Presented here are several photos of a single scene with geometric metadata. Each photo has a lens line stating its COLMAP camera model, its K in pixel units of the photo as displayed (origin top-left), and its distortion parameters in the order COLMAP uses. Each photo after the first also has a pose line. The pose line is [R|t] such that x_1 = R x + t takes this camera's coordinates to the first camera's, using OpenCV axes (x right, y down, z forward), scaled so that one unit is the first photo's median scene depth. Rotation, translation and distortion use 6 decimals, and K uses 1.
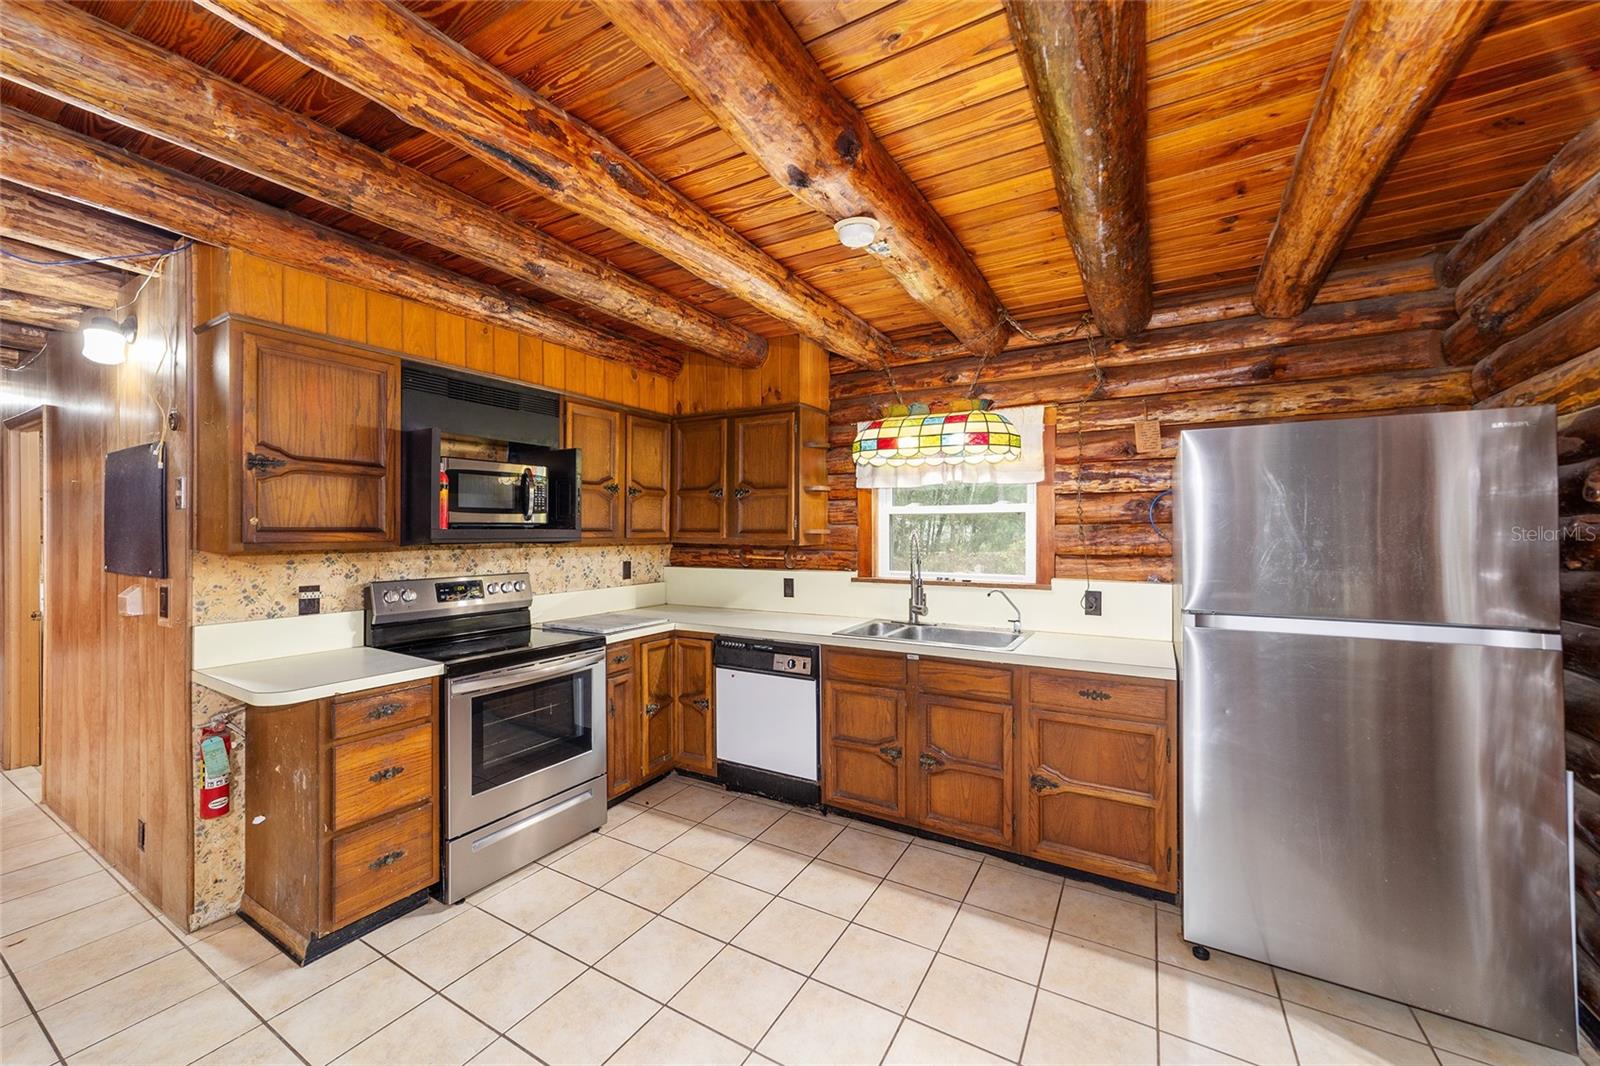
lens RADIAL K [[616.1, 0, 795.0], [0, 616.1, 532.9], [0, 0, 1]] dist [-0.007896, 0.002582]
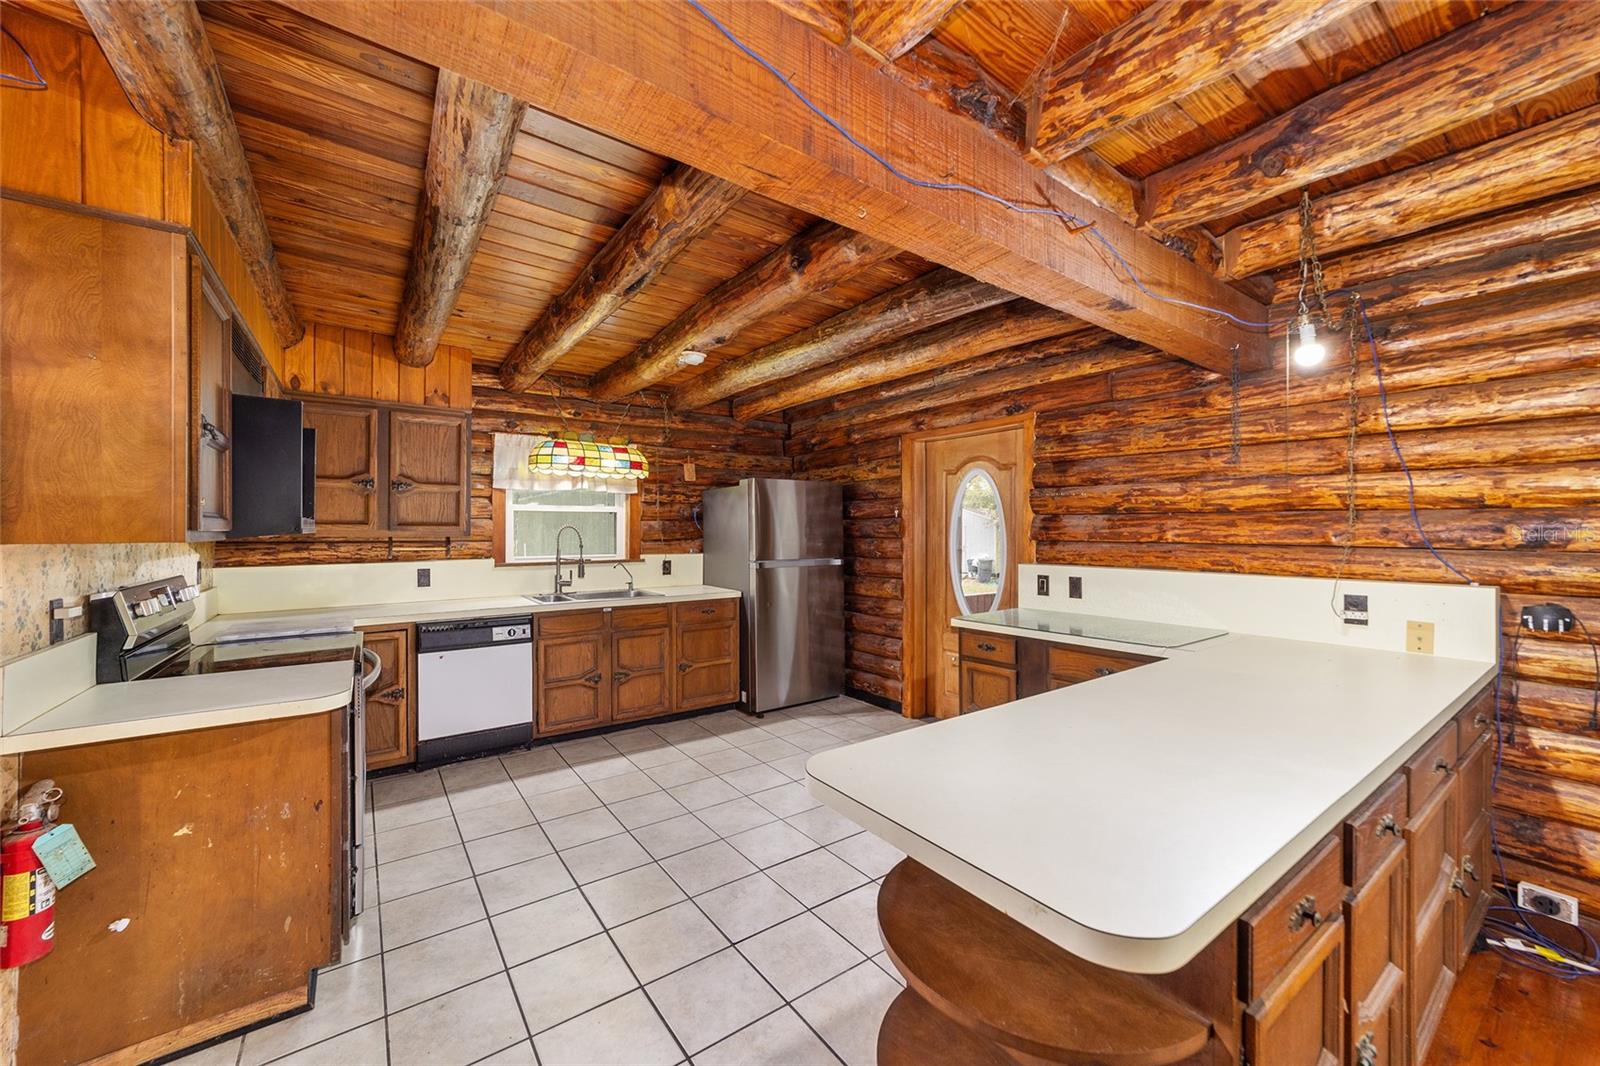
lens RADIAL K [[616.1, 0, 788.4], [0, 616.1, 529.4], [0, 0, 1]] dist [-0.007896, 0.002582]
pose [[0.409489, -0.001841, 0.912313, -0.874149], [0.002219, 0.999997, 0.001022, 0.007599], [-0.912312, 0.001606, 0.409492, 0.000867]]
